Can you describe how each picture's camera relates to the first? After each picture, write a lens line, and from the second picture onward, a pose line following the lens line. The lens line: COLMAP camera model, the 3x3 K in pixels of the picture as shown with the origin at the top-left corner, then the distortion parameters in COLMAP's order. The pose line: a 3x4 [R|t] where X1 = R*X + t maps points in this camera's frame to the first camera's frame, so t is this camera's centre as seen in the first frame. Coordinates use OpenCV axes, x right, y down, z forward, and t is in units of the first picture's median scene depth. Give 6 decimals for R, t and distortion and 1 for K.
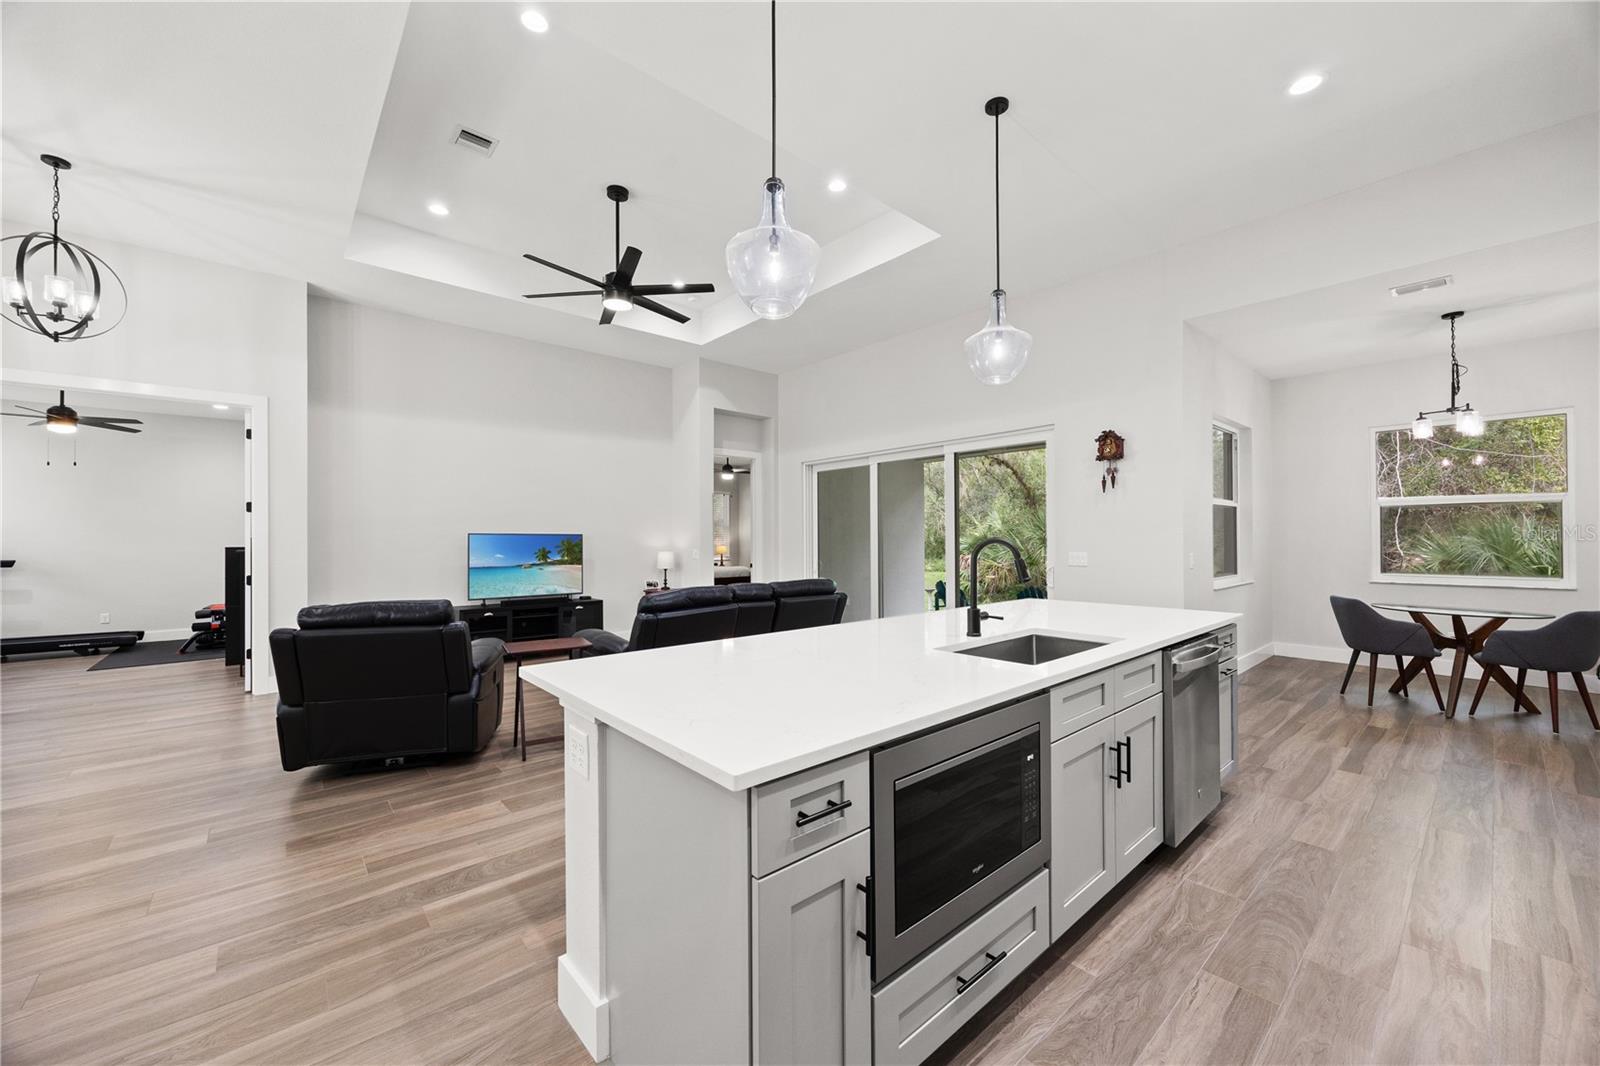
lens RADIAL K [[609.8, 0, 799.0], [0, 609.8, 534.9], [0, 0, 1]] dist [-0.001108, -0.000378]
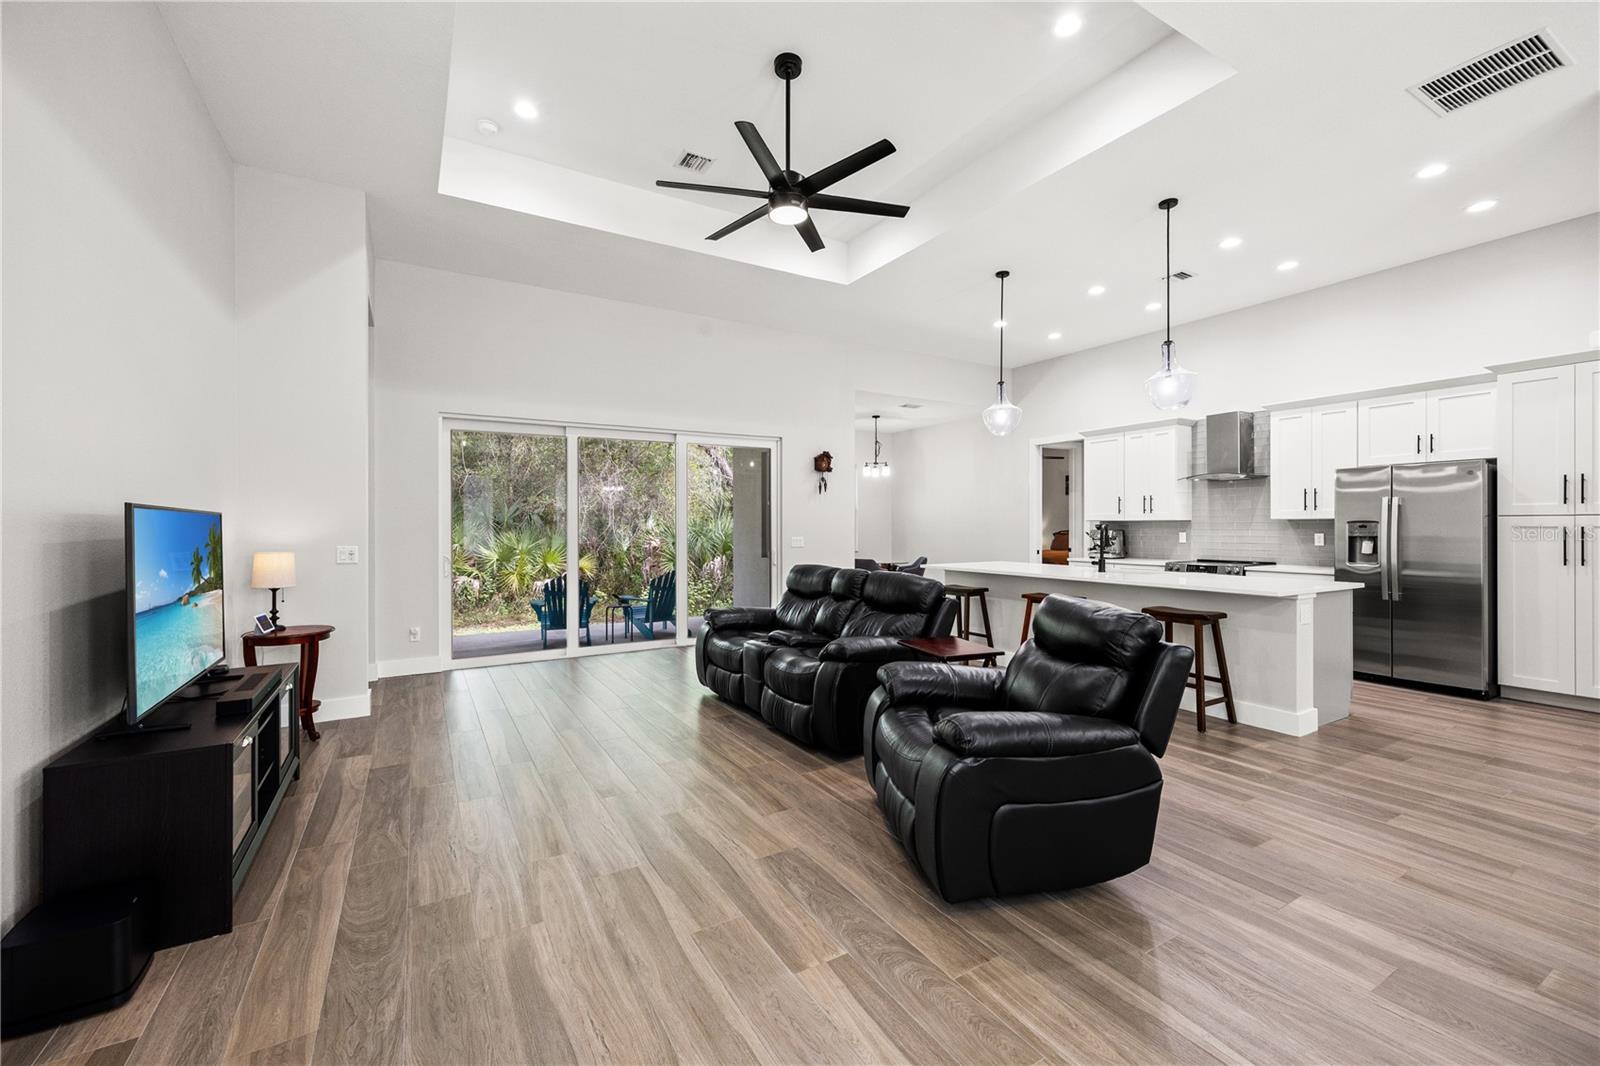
lens RADIAL K [[654.4, 0, 799.7], [0, 654.4, 527.0], [0, 0, 1]] dist [0.007676, 0.000182]
pose [[0.184421, 0.002311, 0.982845, -1.547850], [-0.004523, 0.999989, -0.001503, 0.015237], [-0.982837, -0.004169, 0.184430, 1.182594]]
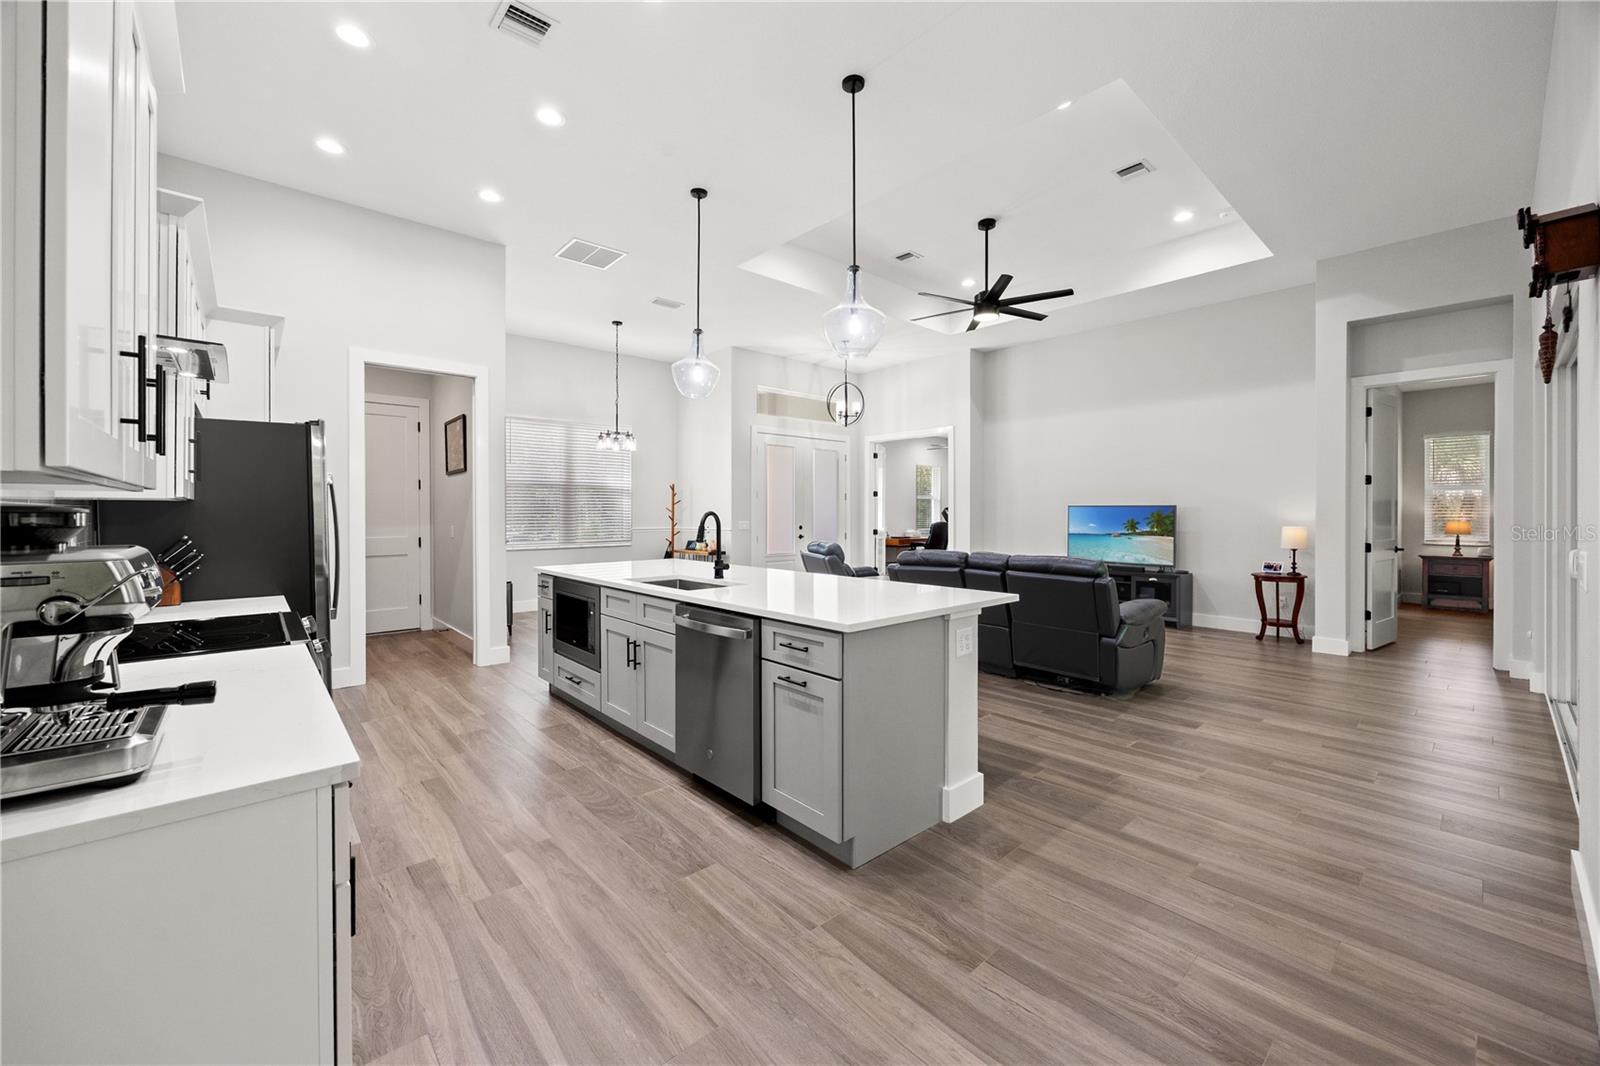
lens RADIAL K [[620.4, 0, 800.5], [0, 620.4, 516.8], [0, 0, 1]] dist [-0.001182, 0.000049]
pose [[0.013353, 0.013291, -0.999823, 1.314824], [0.007556, 0.999882, 0.013393, -0.000232], [0.999882, -0.007733, 0.013251, 0.870489]]
